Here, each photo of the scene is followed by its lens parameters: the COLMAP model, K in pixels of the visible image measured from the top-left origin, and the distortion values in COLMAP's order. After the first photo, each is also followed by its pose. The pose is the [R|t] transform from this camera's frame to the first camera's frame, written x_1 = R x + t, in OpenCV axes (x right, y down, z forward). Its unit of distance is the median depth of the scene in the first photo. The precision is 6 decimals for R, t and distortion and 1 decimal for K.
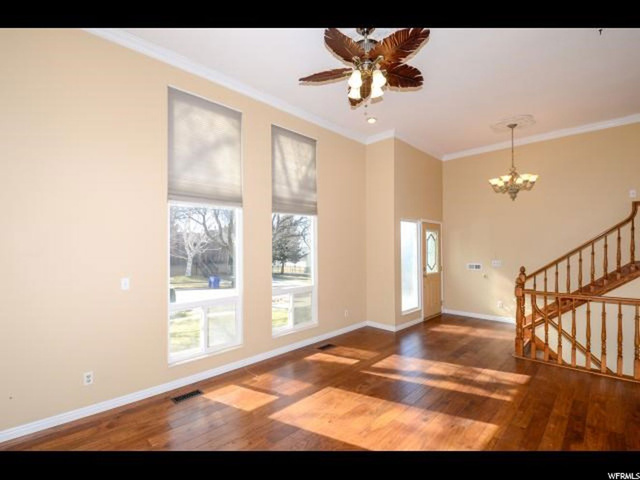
lens RADIAL K [[291.9, 0, 322.2], [0, 291.9, 245.3], [0, 0, 1]] dist [-0.001847, -0.000445]
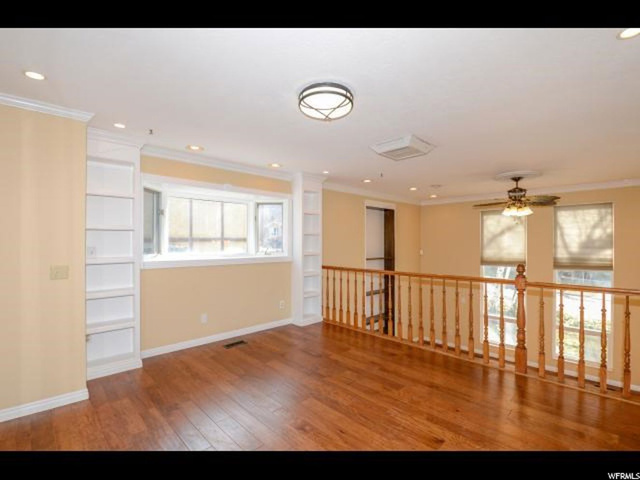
lens RADIAL K [[303.0, 0, 327.4], [0, 303.0, 237.8], [0, 0, 1]] dist [-0.015070, -0.001104]
pose [[-0.001712, -0.017758, -0.999841, 1.349652], [-0.002739, 0.999839, -0.017753, -0.247992], [0.999995, 0.002708, -0.001761, -0.060020]]
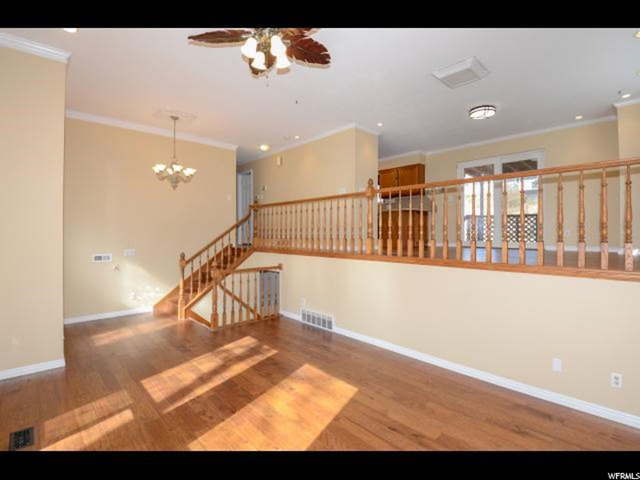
lens RADIAL K [[303.0, 0, 327.4], [0, 303.0, 237.8], [0, 0, 1]] dist [-0.015070, -0.001104]
pose [[0.032737, -0.006467, 0.999443, -0.523092], [-0.006532, 0.999956, 0.006685, 0.008193], [-0.999443, -0.006747, 0.032693, 0.546332]]
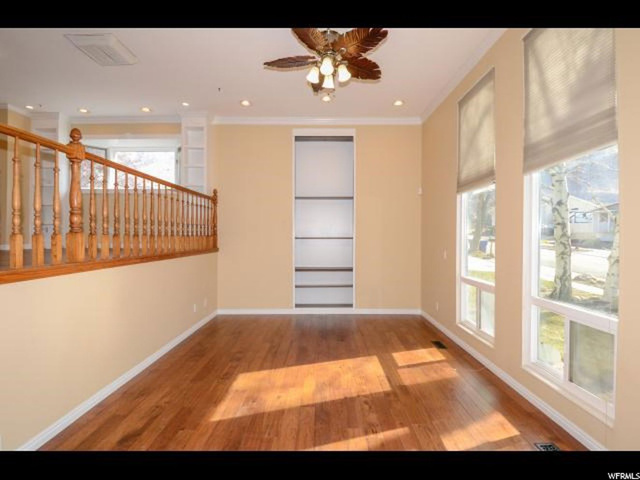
lens RADIAL K [[303.0, 0, 327.4], [0, 303.0, 237.8], [0, 0, 1]] dist [-0.015070, -0.001104]
pose [[-0.708535, 0.003458, -0.705667, 0.640240], [0.002542, 0.999994, 0.002348, 0.028618], [0.705671, -0.000130, -0.708540, 1.227876]]
